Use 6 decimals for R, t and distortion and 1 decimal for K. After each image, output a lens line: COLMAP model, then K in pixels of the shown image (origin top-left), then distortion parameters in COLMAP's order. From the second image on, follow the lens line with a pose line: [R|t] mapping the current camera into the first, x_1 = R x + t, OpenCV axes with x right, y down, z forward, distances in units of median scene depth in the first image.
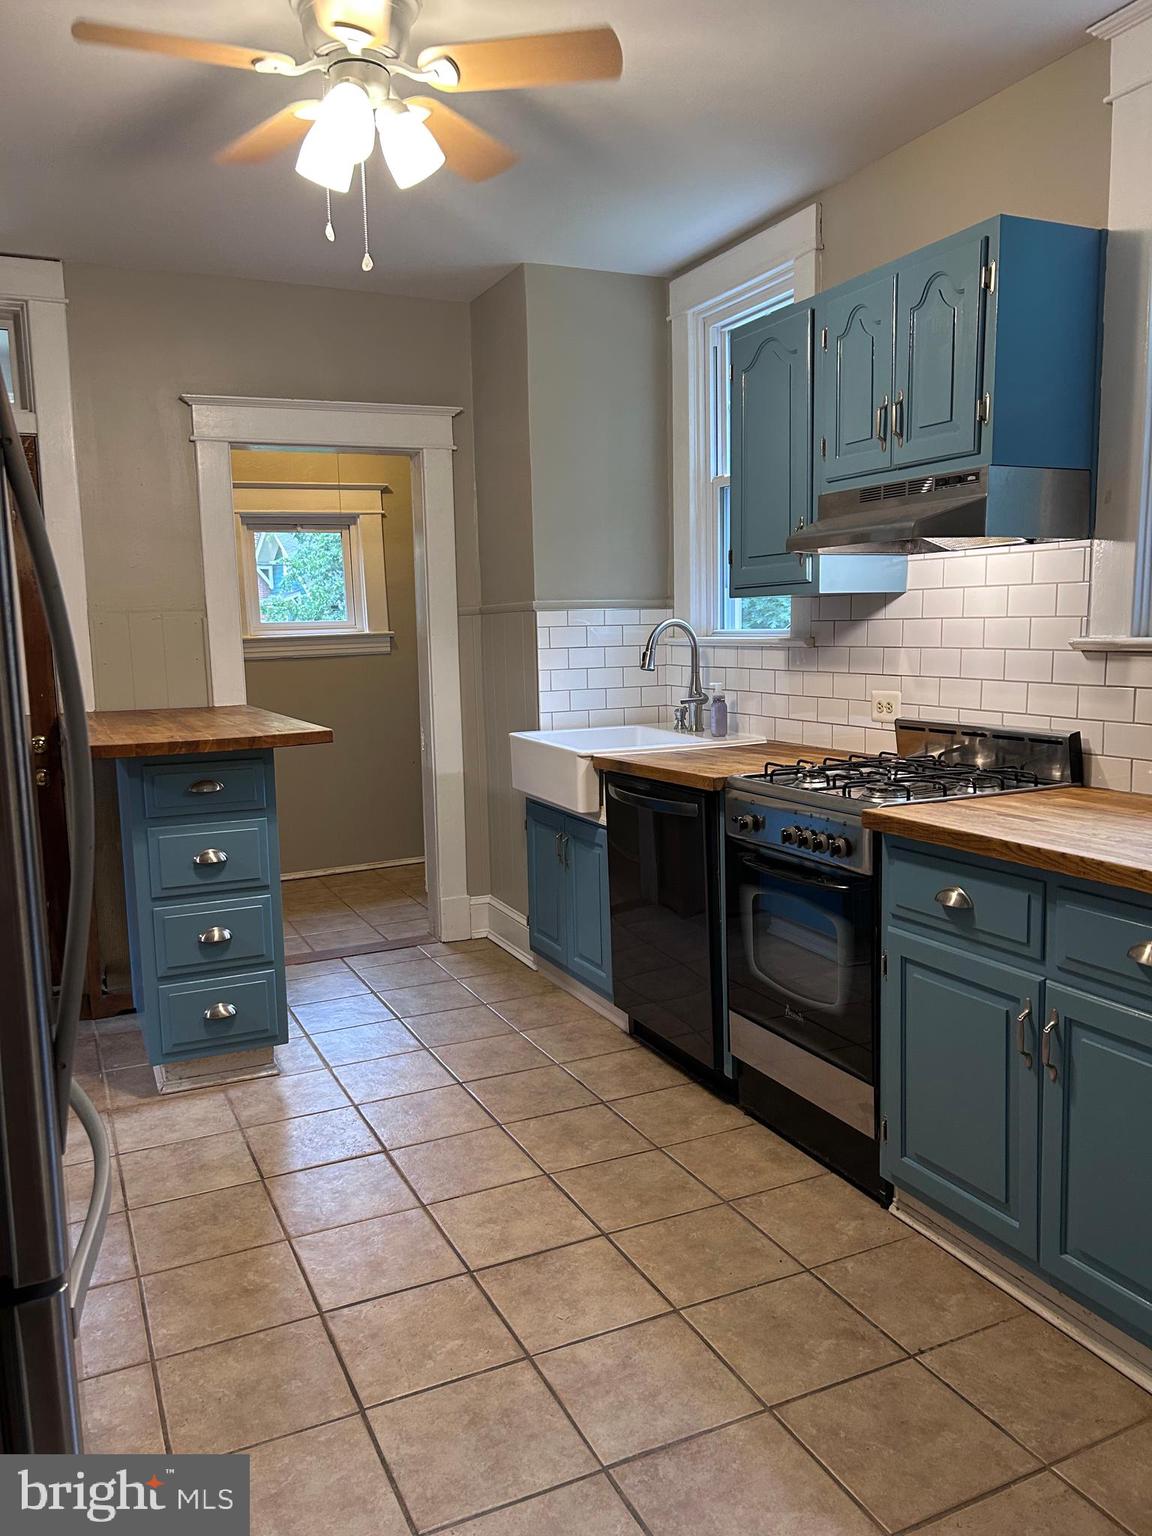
lens RADIAL K [[1162.7, 0, 576.7], [0, 1162.7, 772.2], [0, 0, 1]] dist [0.027327, -0.019963]
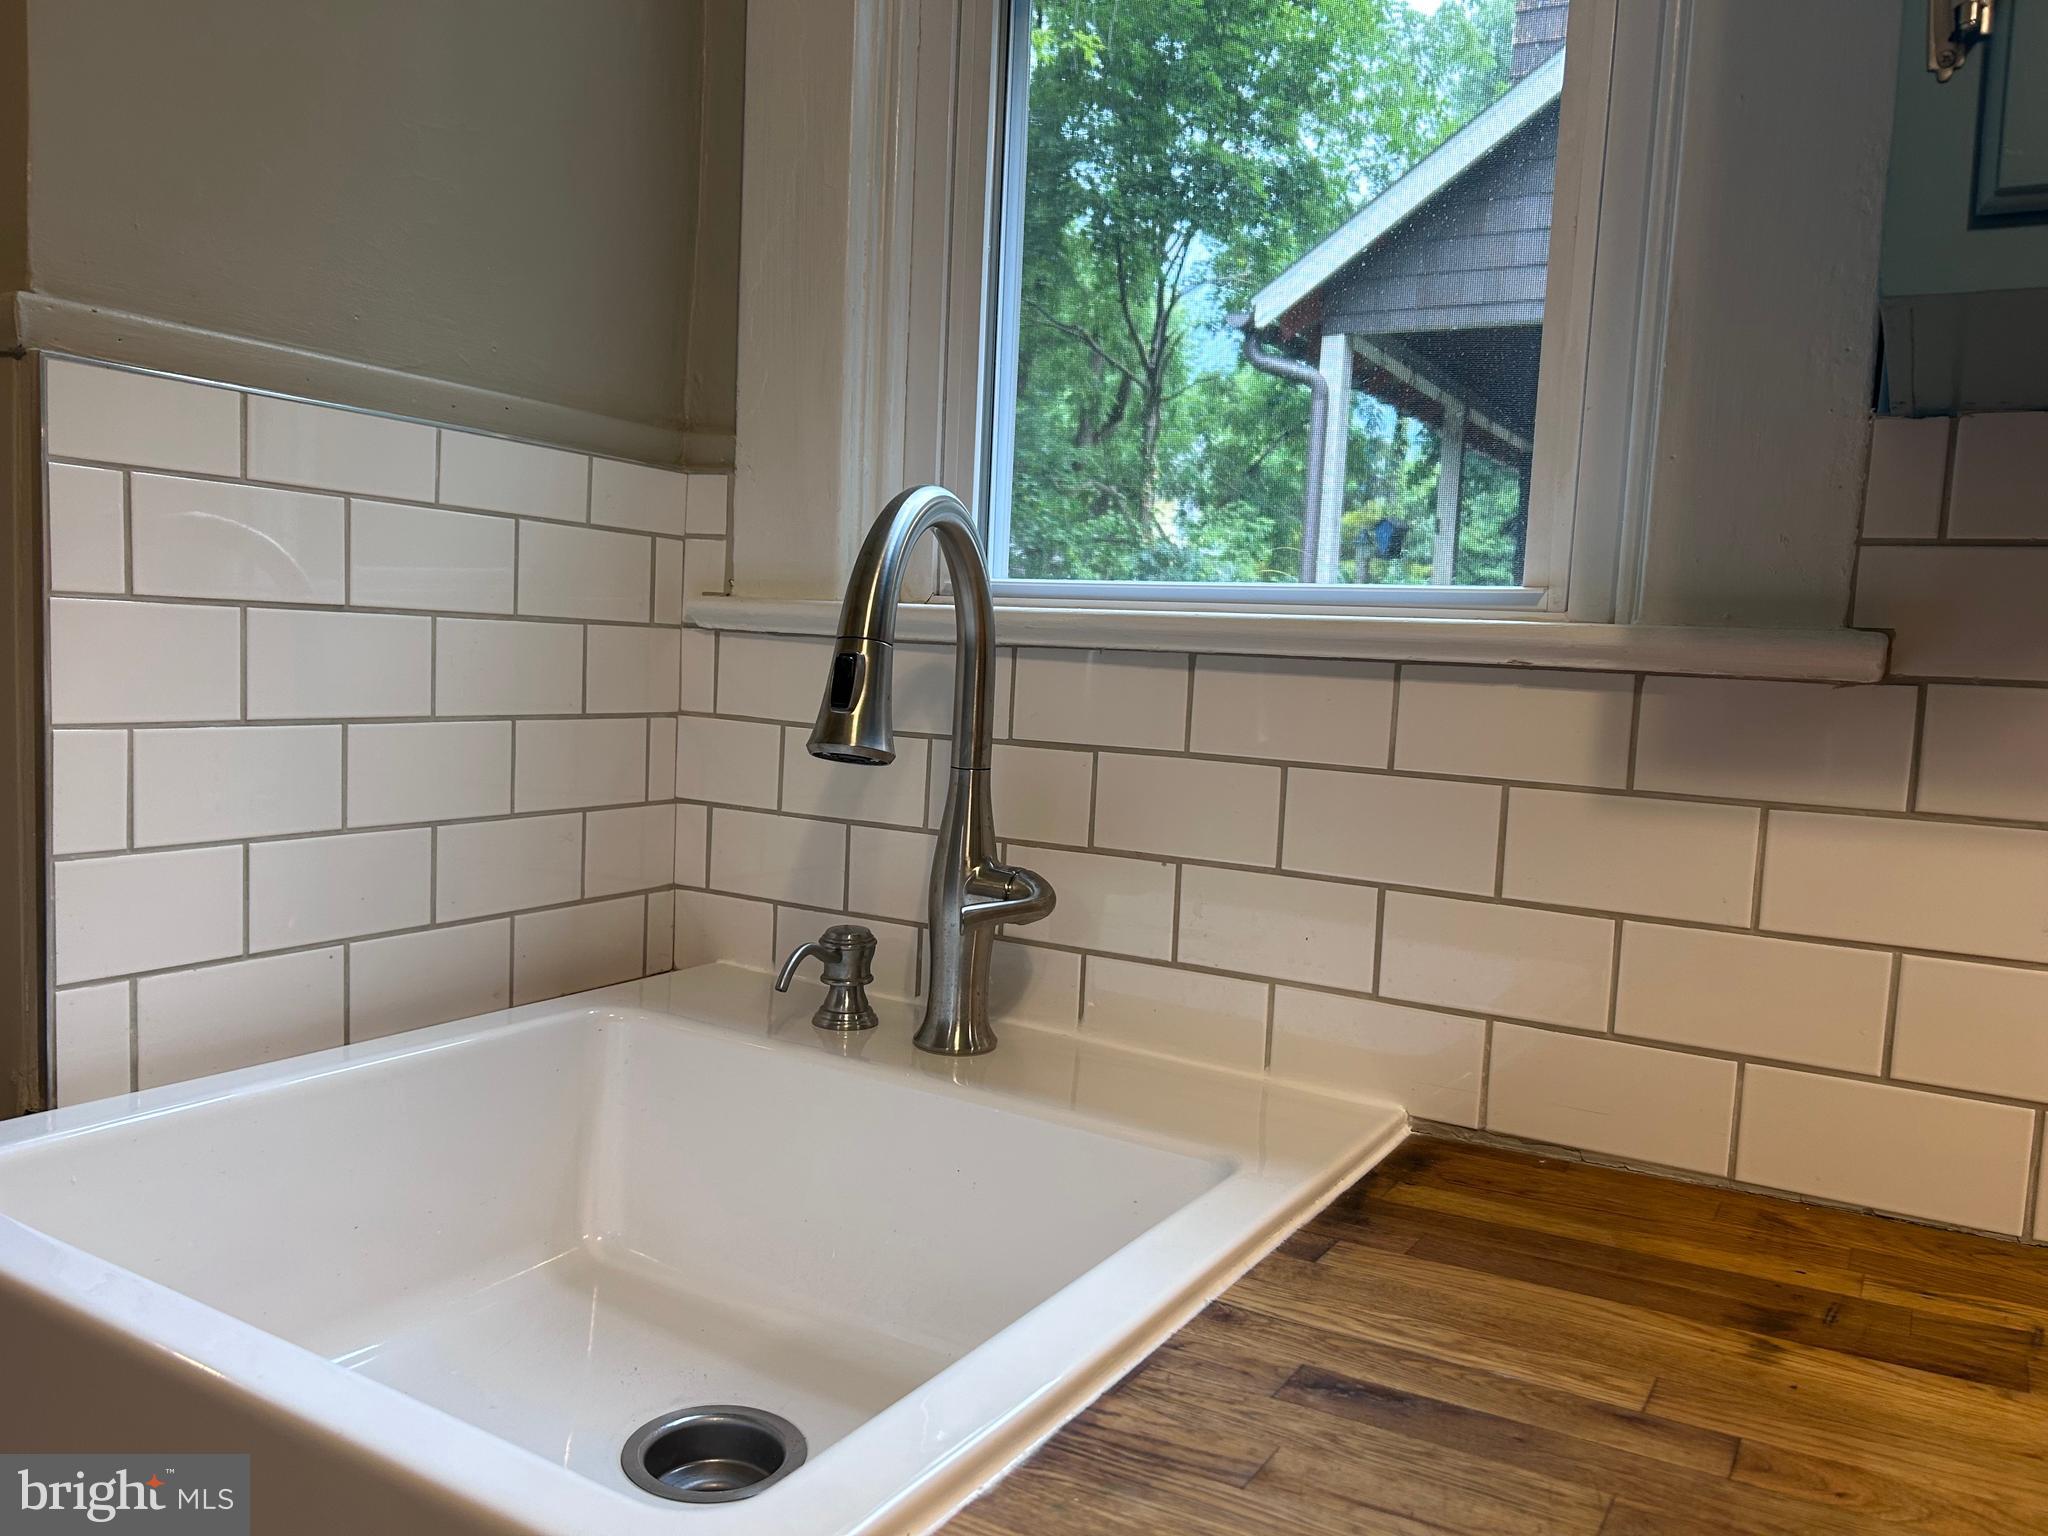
lens RADIAL K [[1550.3, 0, 1024.3], [0, 1550.3, 763.1], [0, 0, 1]] dist [0.027327, -0.019963]
pose [[0.818721, 0.017586, 0.573922, -0.047538], [0.004972, 0.999276, -0.037713, -0.074128], [-0.574169, 0.033730, 0.818041, 0.750162]]
